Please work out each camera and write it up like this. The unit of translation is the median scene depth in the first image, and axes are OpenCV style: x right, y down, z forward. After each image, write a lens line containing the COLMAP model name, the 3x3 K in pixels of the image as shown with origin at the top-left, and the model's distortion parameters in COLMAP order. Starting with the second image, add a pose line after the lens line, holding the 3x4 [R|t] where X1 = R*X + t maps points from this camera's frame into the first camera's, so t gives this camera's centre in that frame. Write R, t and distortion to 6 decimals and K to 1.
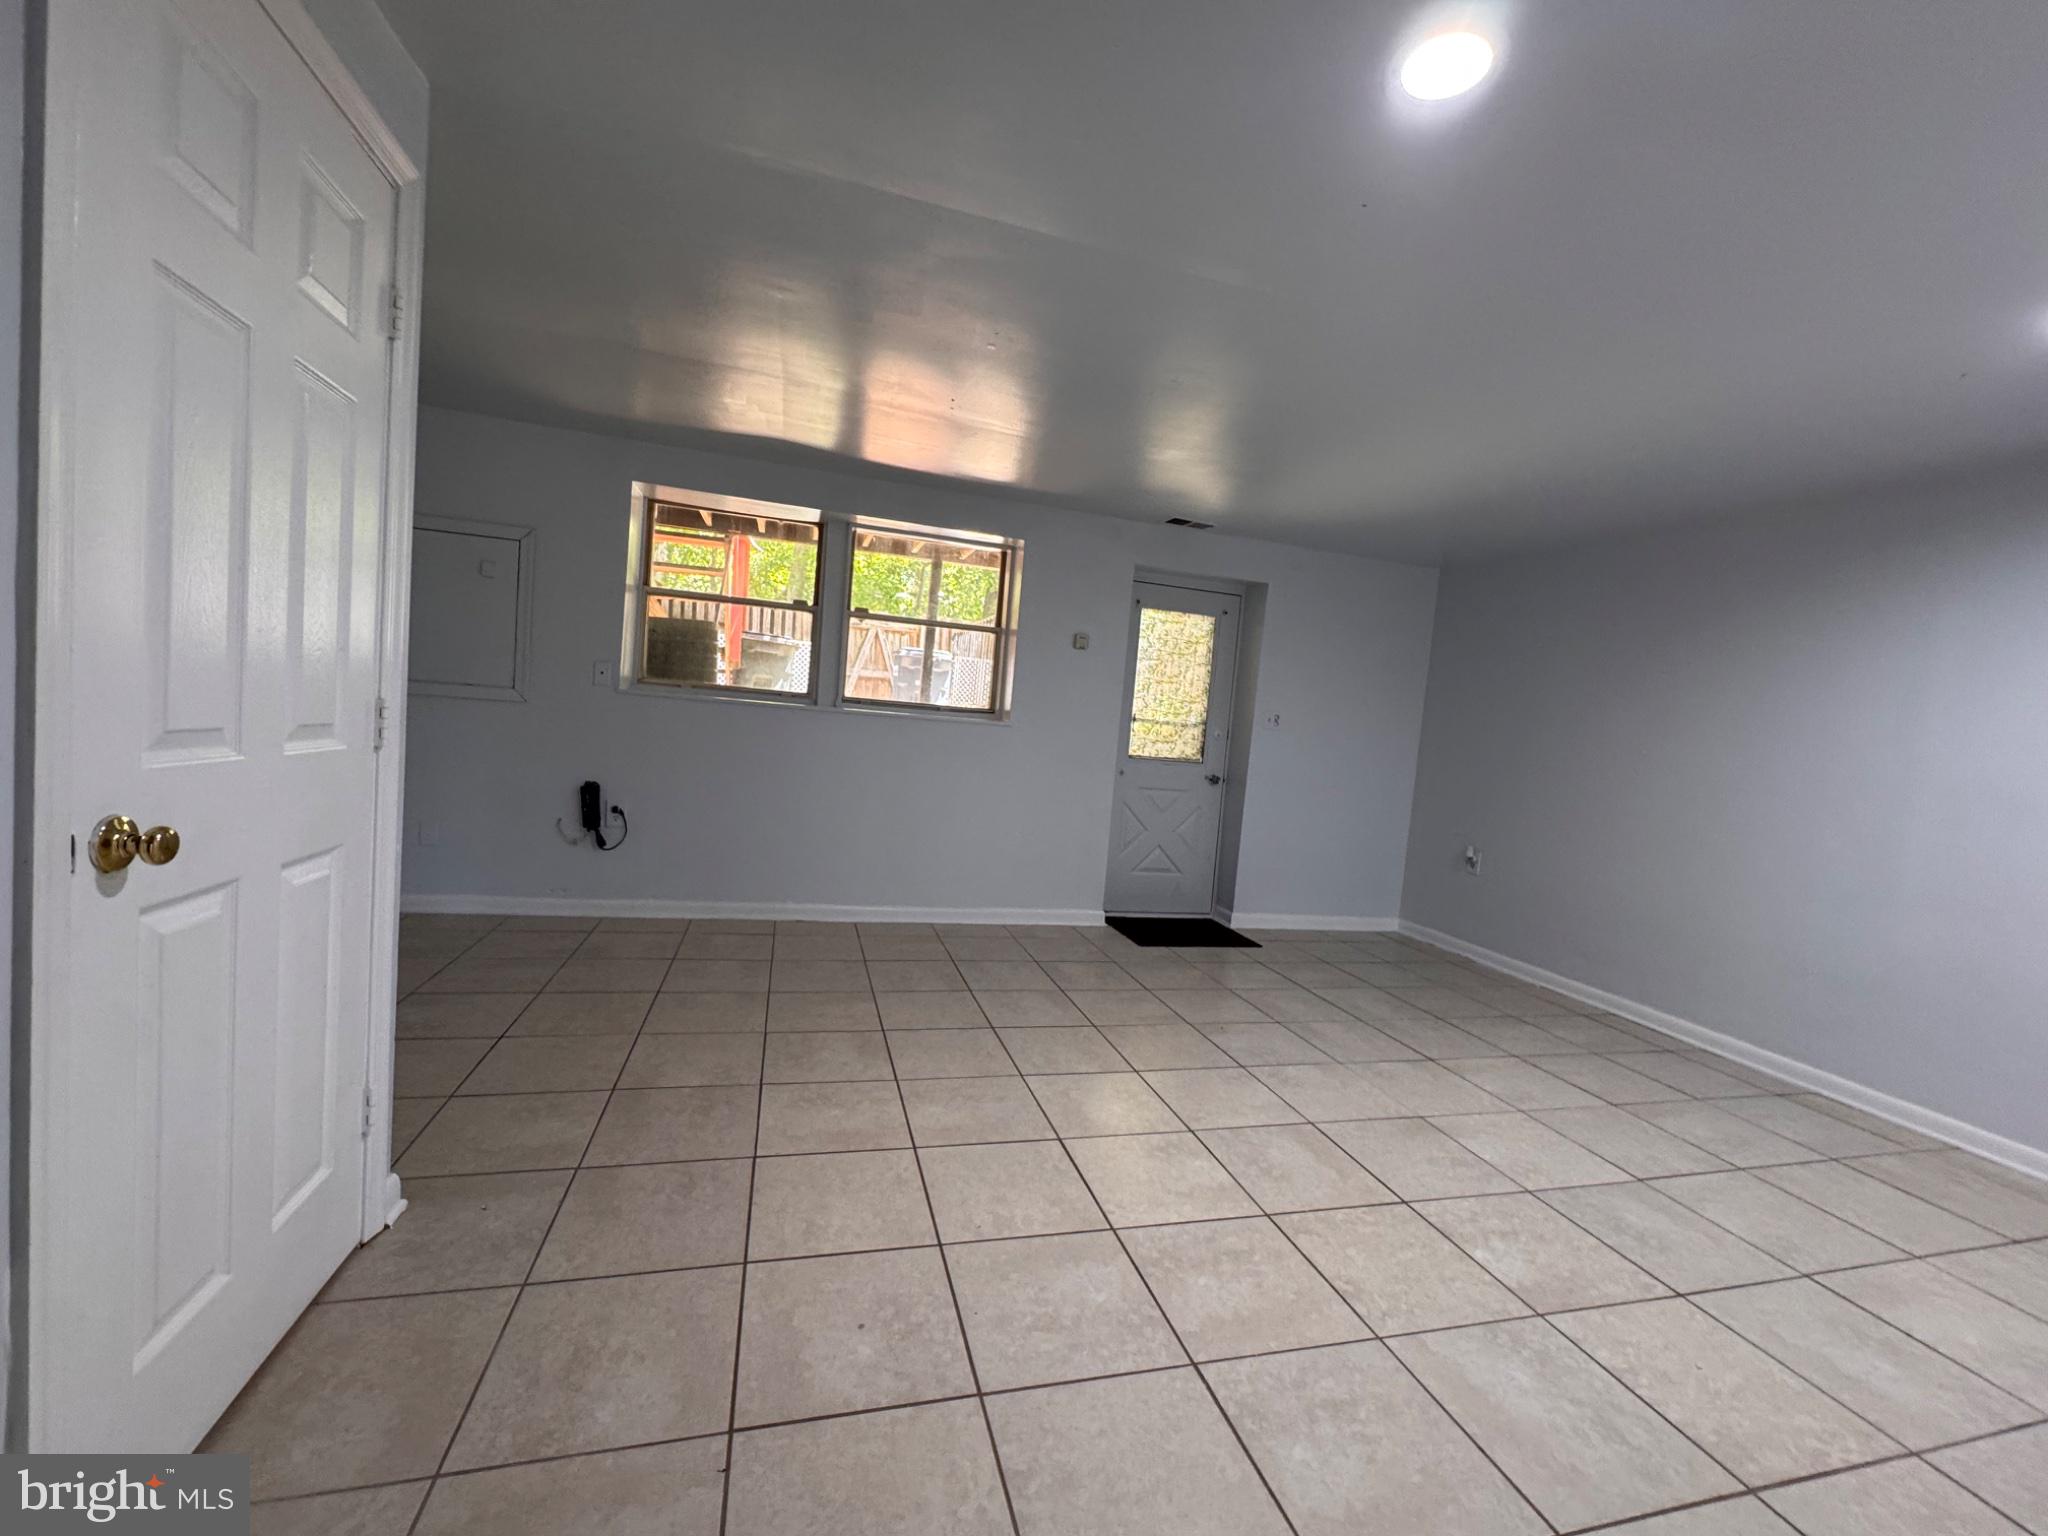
lens RADIAL K [[834.3, 0, 1031.5], [0, 834.3, 769.5], [0, 0, 1]] dist [-0.003653, 0.000850]
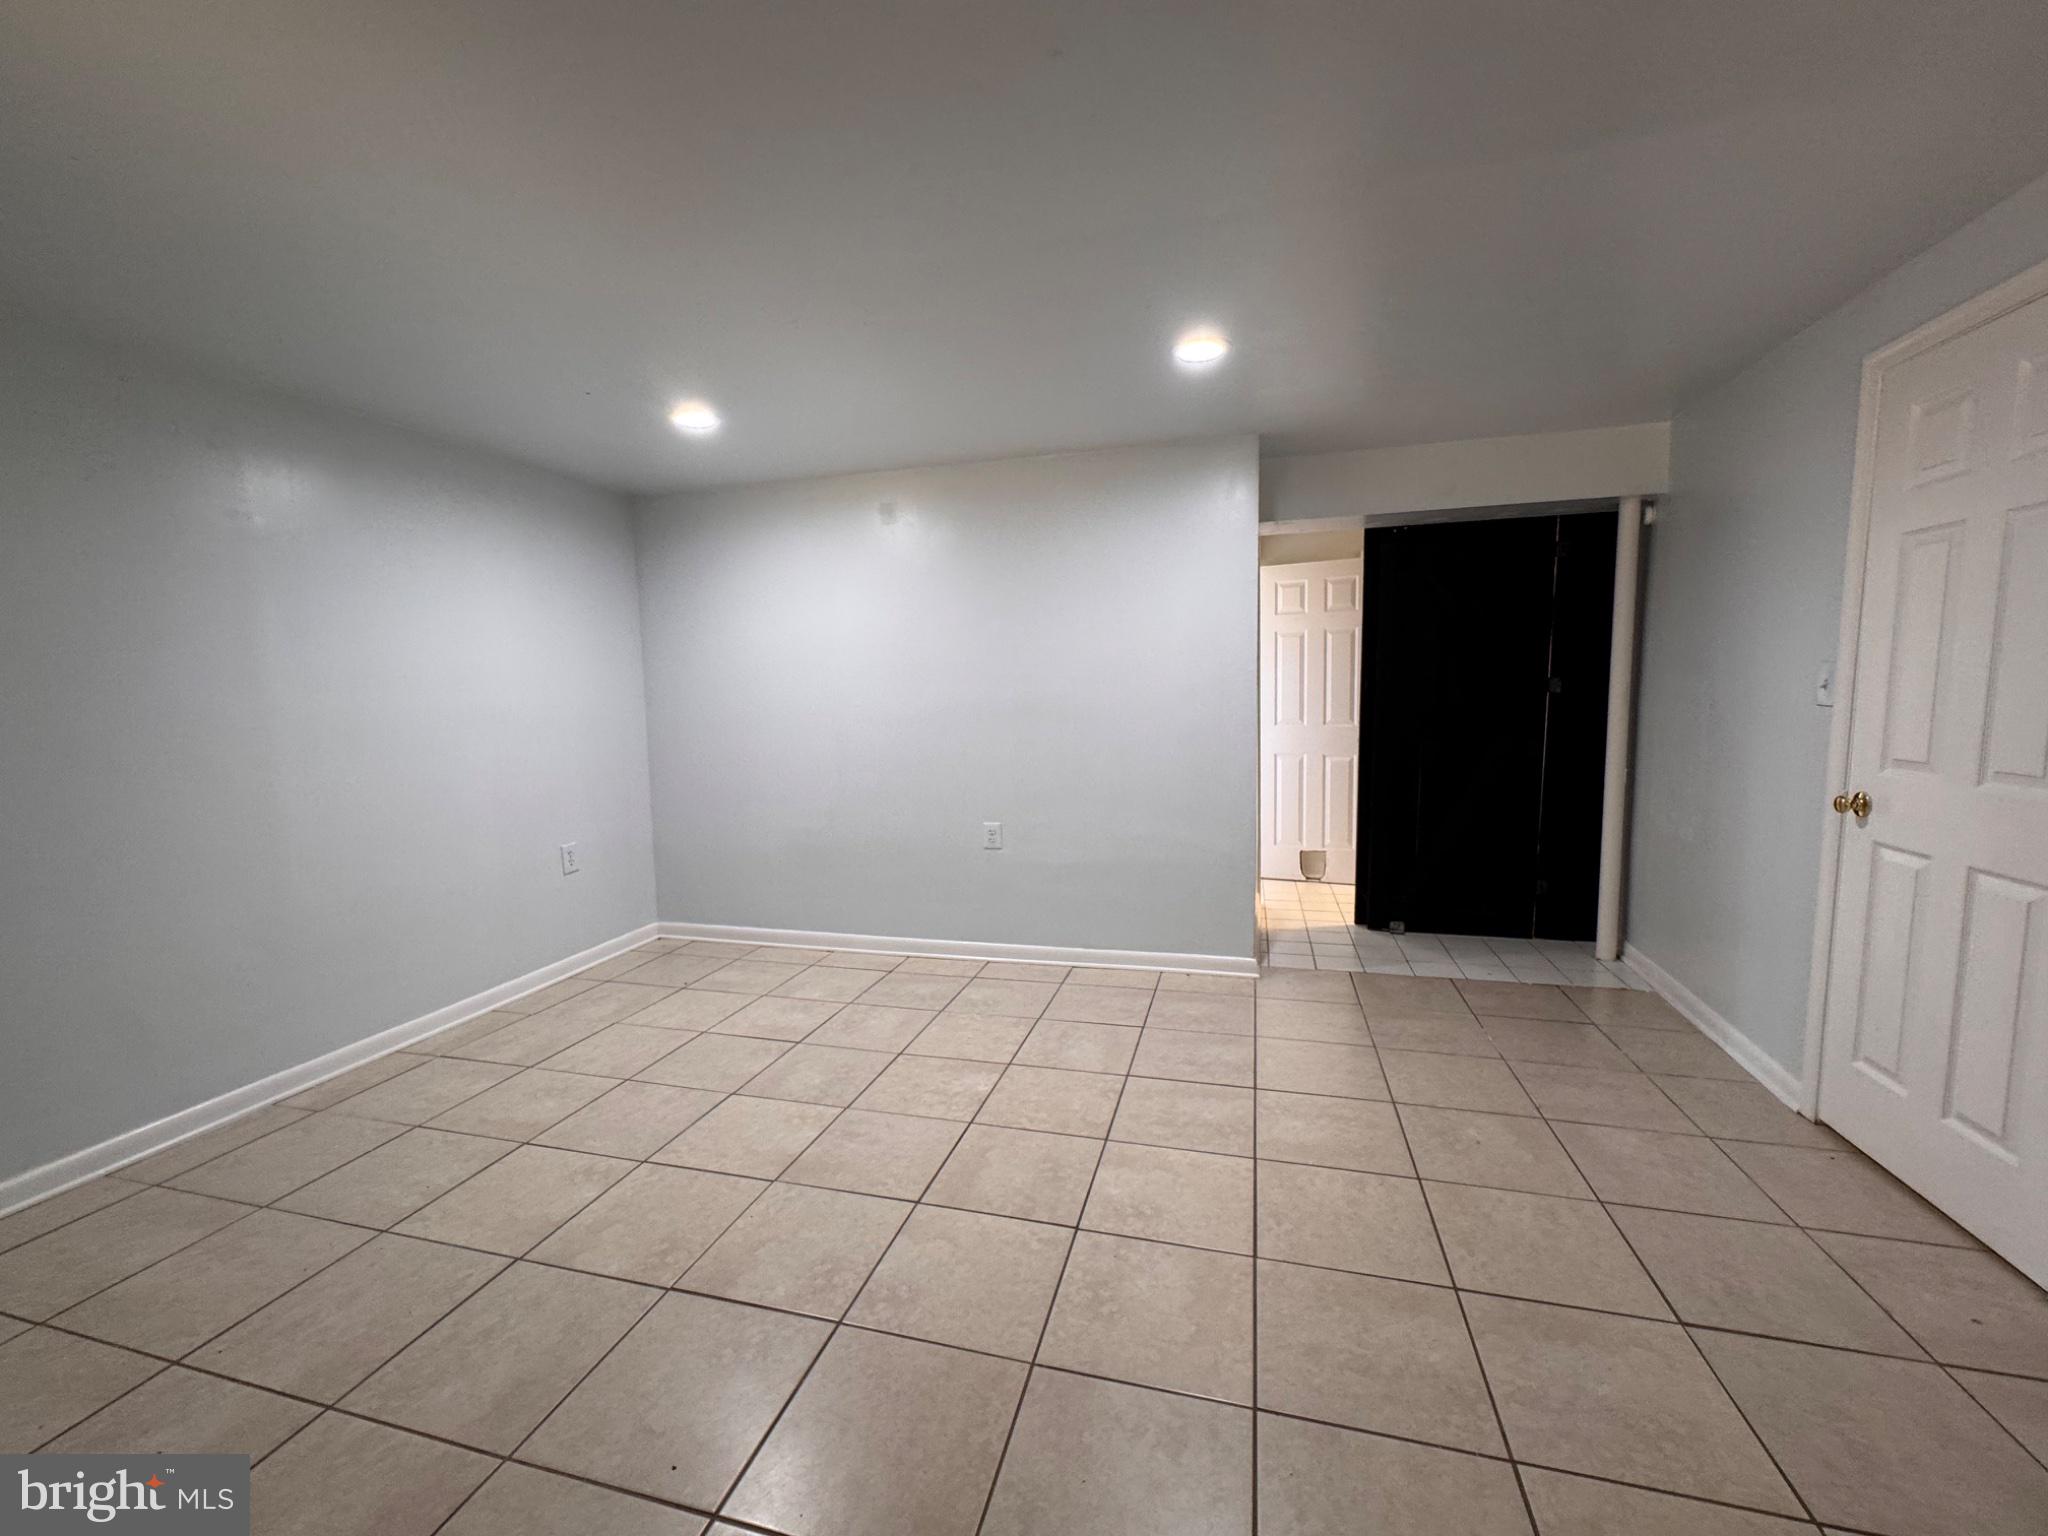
lens RADIAL K [[834.3, 0, 1018.7], [0, 834.3, 770.0], [0, 0, 1]] dist [-0.003653, 0.000850]
pose [[-0.849488, -0.117324, 0.514397, -0.112493], [-0.018738, 0.981056, 0.192815, -0.143124], [-0.527274, 0.154155, -0.835594, 1.480952]]
